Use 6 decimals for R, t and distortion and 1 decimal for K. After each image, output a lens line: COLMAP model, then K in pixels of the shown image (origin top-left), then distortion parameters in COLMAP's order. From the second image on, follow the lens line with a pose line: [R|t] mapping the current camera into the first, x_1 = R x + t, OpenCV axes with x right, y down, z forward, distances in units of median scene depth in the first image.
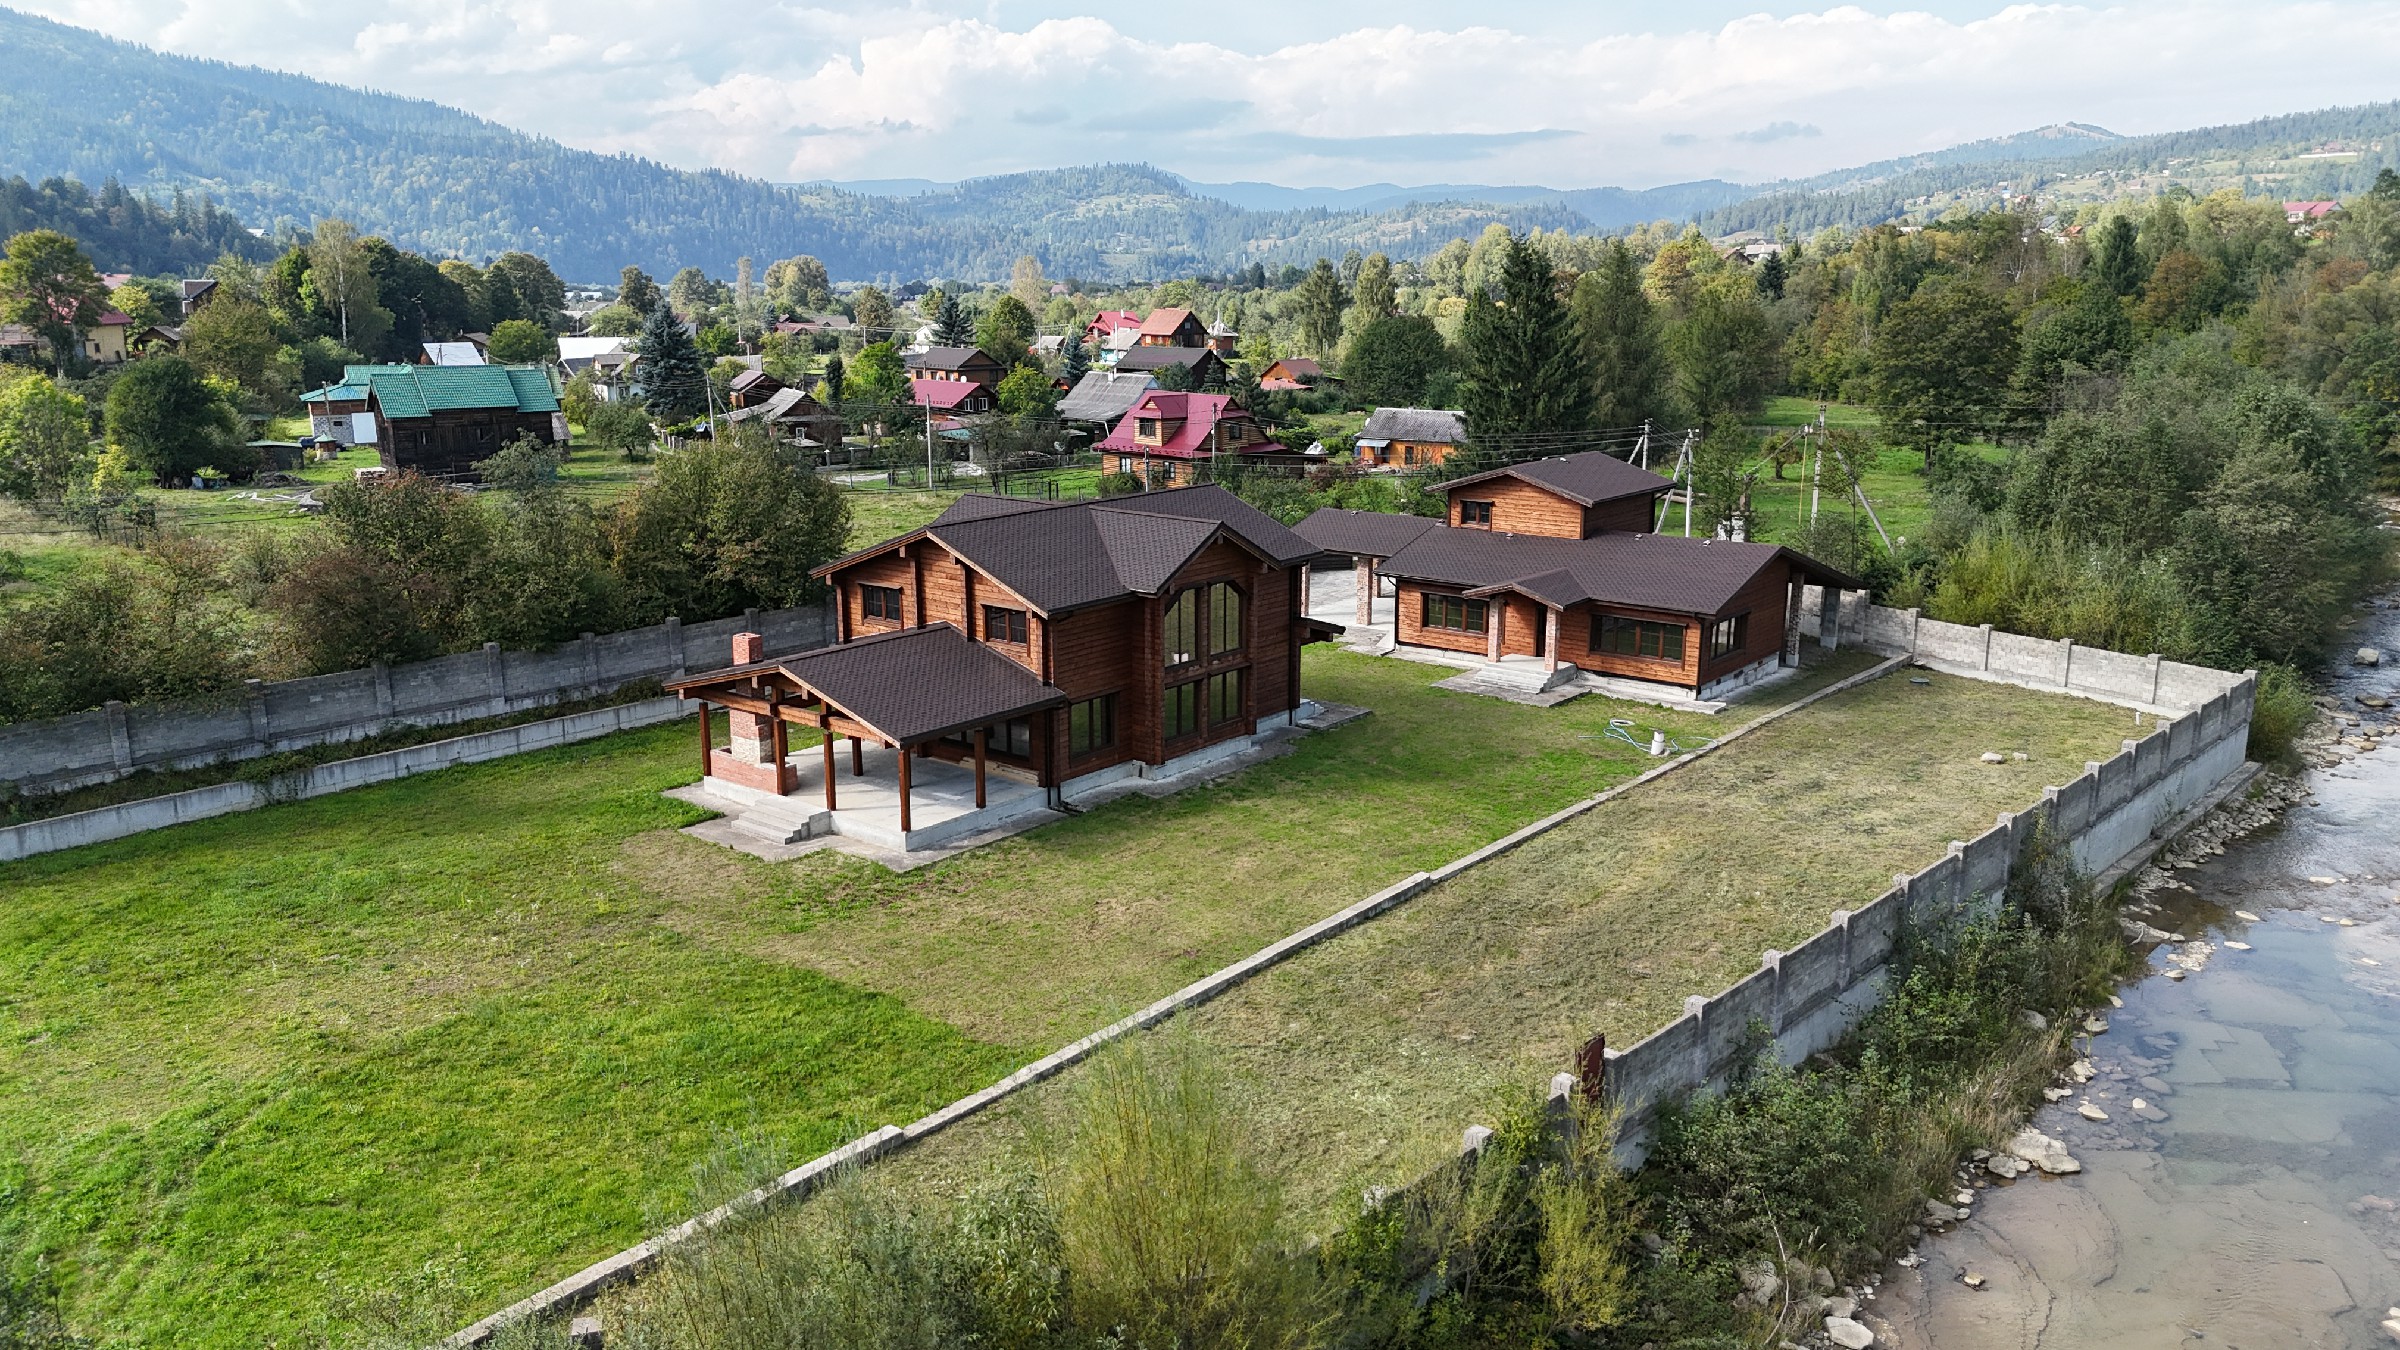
lens RADIAL K [[1764.5, 0, 1190.1], [0, 1764.5, 678.8], [0, 0, 1]] dist [0.074688, -0.069632]
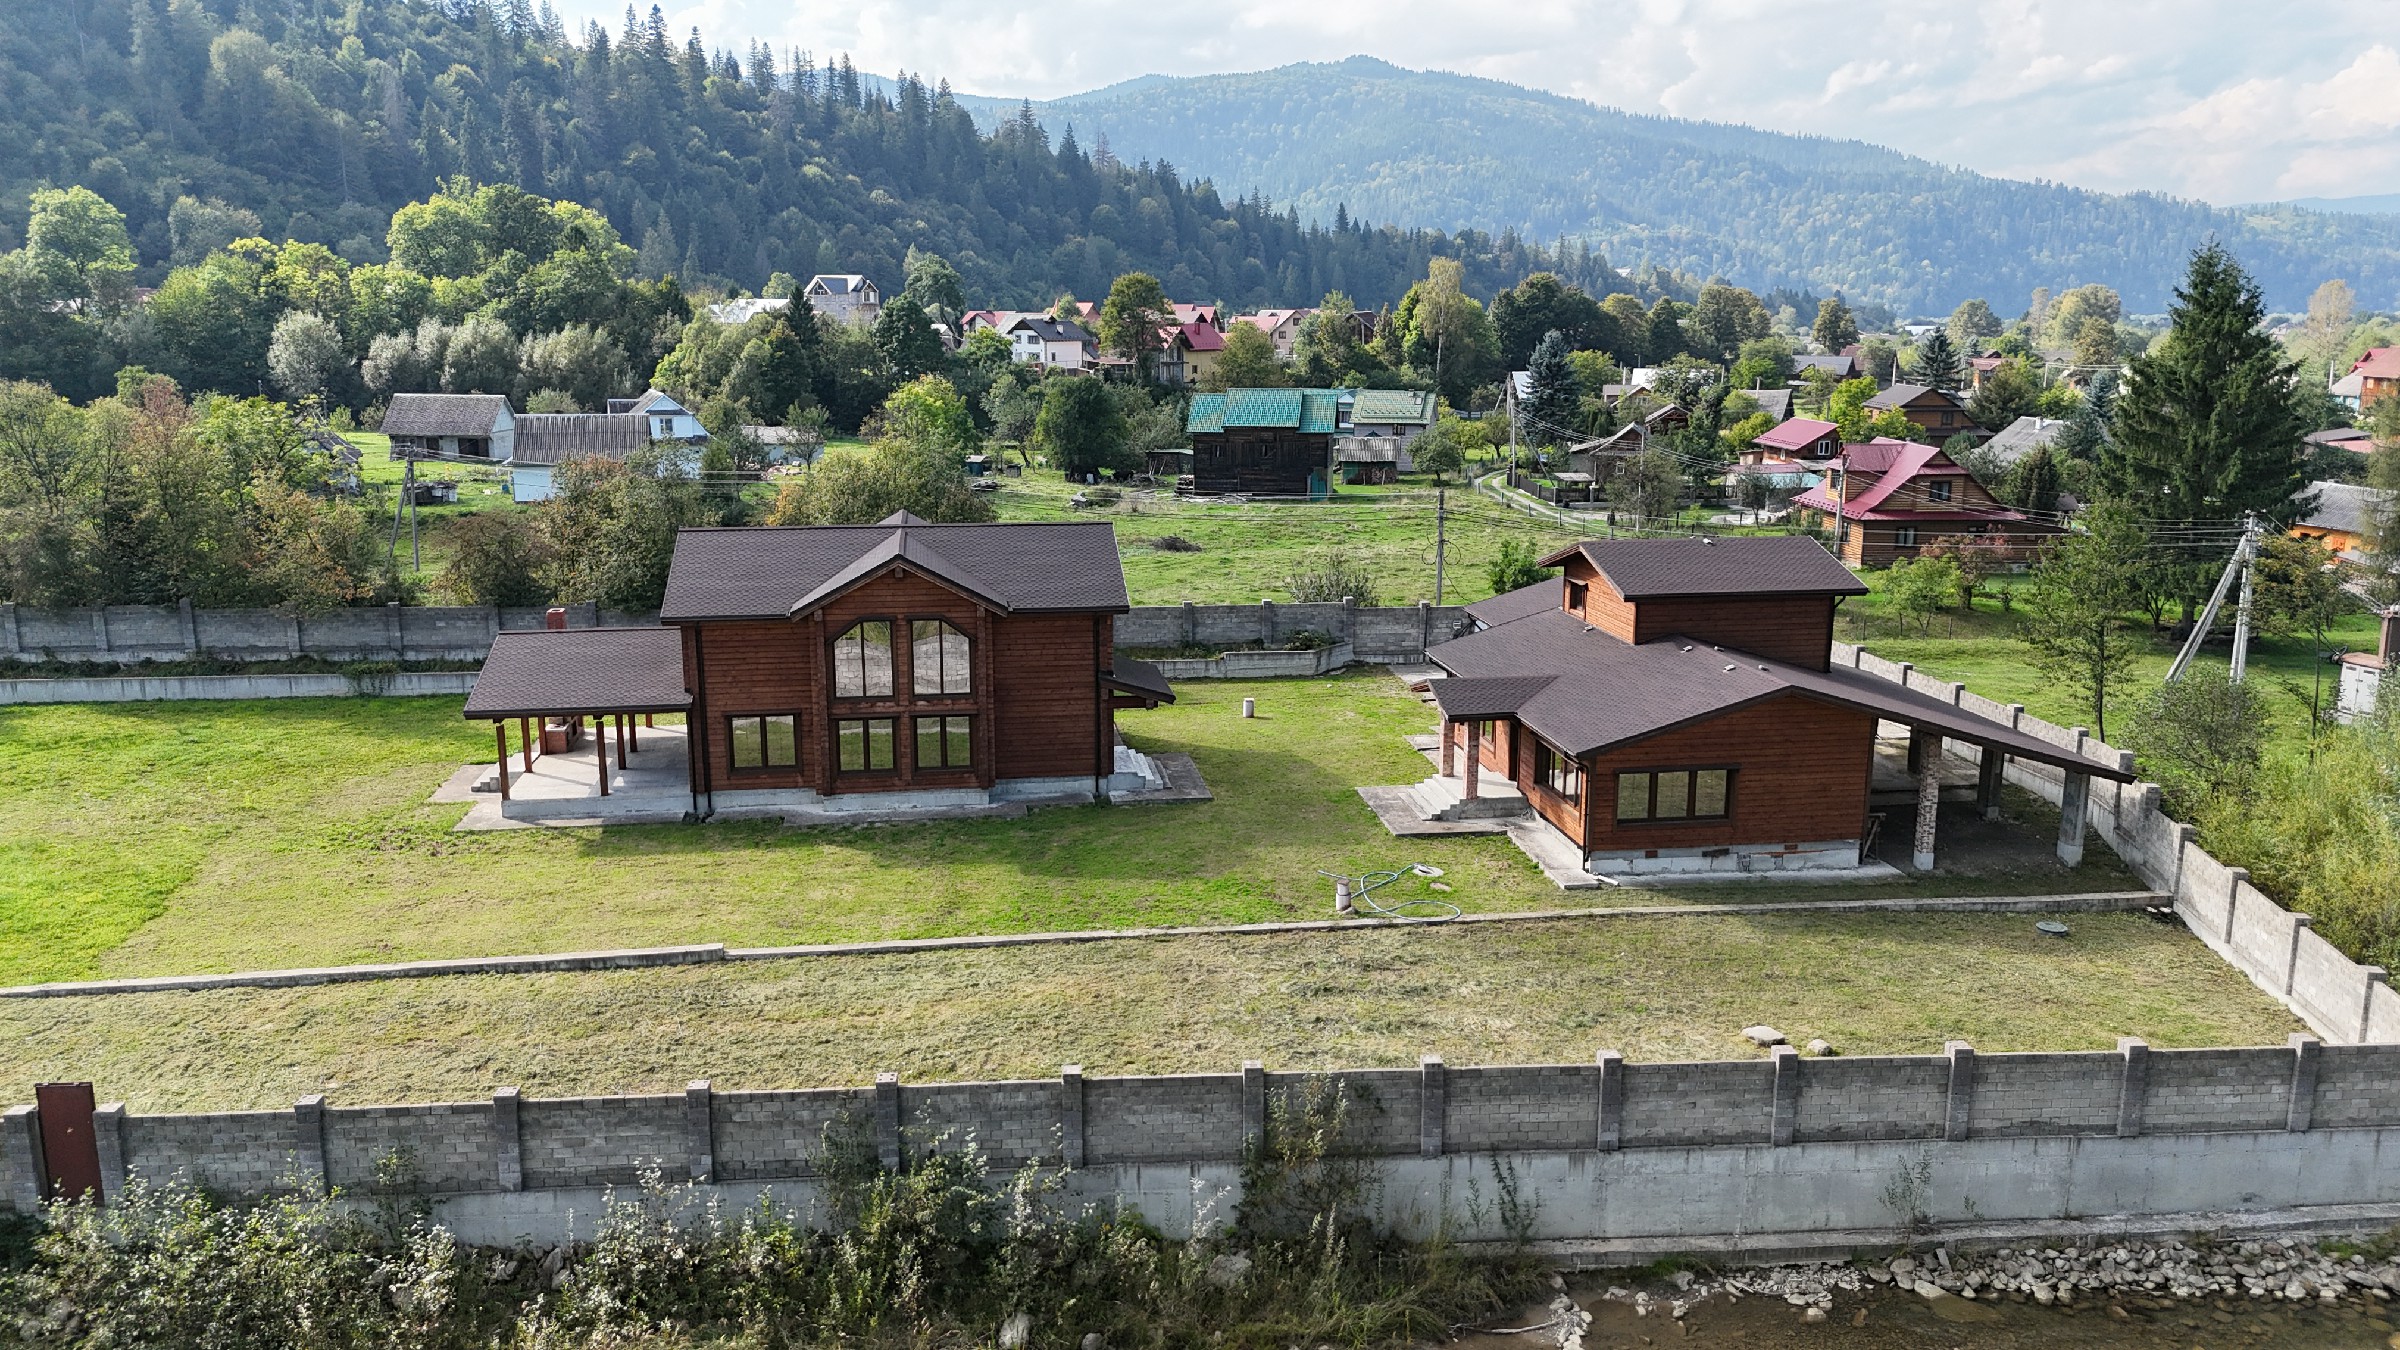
lens RADIAL K [[1764.5, 0, 1194.7], [0, 1764.5, 670.0], [0, 0, 1]] dist [0.074688, -0.069632]
pose [[0.738756, 0.138805, -0.659525, 0.604371], [-0.153794, 0.987463, 0.035554, -0.067334], [0.656192, 0.075166, 0.750841, 0.311072]]
